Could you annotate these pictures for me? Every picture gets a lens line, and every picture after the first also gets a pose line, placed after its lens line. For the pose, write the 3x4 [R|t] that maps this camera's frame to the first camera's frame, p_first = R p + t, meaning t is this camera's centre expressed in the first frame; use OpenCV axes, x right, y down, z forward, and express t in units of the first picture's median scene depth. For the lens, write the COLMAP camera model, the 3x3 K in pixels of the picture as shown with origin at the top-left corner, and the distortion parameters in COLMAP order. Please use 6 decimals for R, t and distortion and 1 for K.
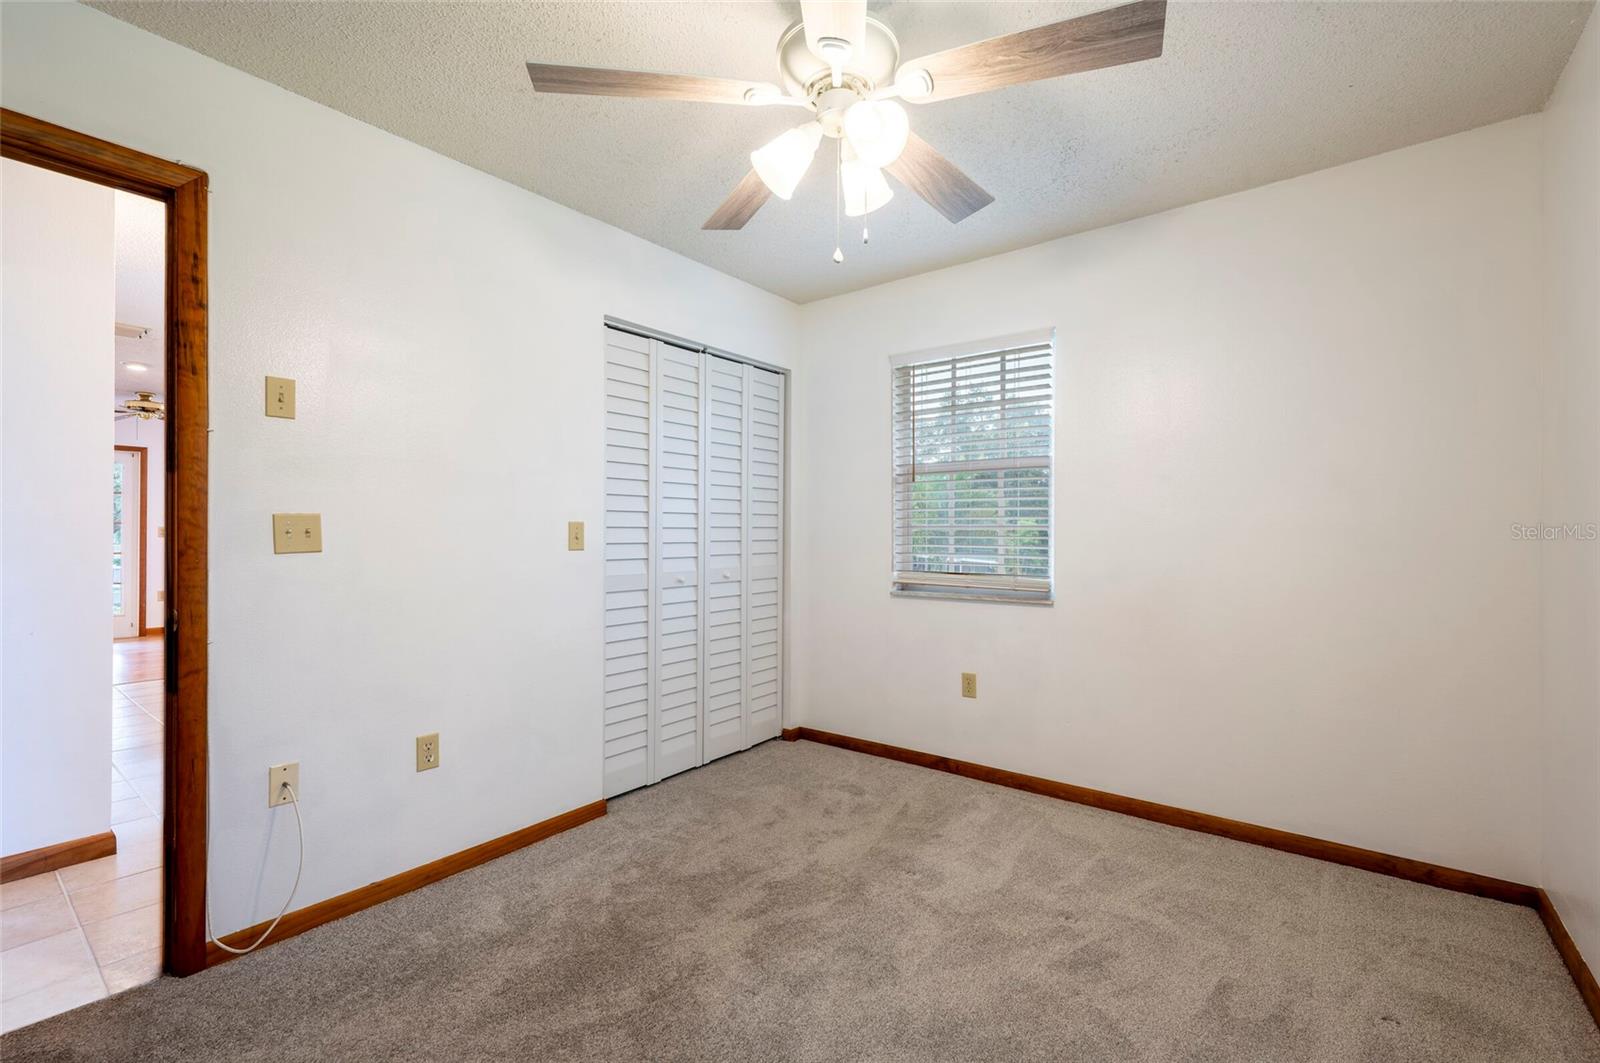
lens RADIAL K [[671.0, 0, 802.9], [0, 671.0, 530.6], [0, 0, 1]] dist [-0.001019, -0.000361]
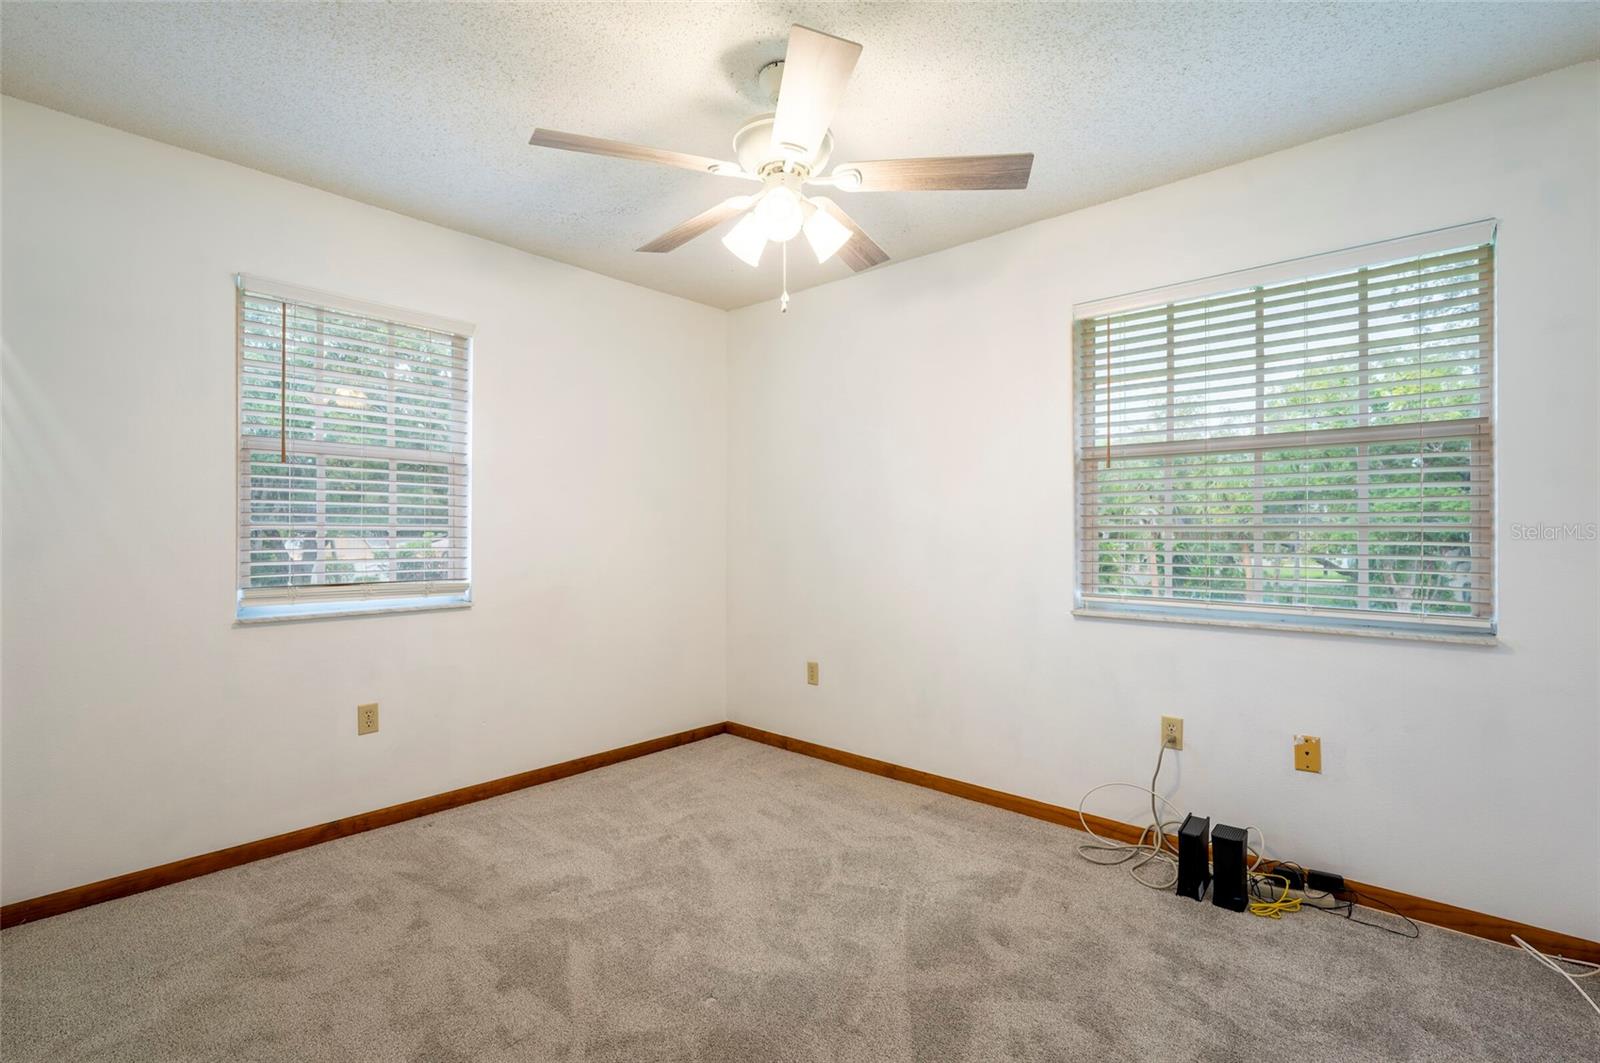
lens RADIAL K [[739.4, 0, 808.2], [0, 739.4, 528.3], [0, 0, 1]] dist [-0.000389, -0.005075]
pose [[0.067146, -0.004511, 0.997733, -0.798778], [-0.017405, 0.999832, 0.005692, -0.023177], [-0.997591, -0.017747, 0.067056, 0.522823]]
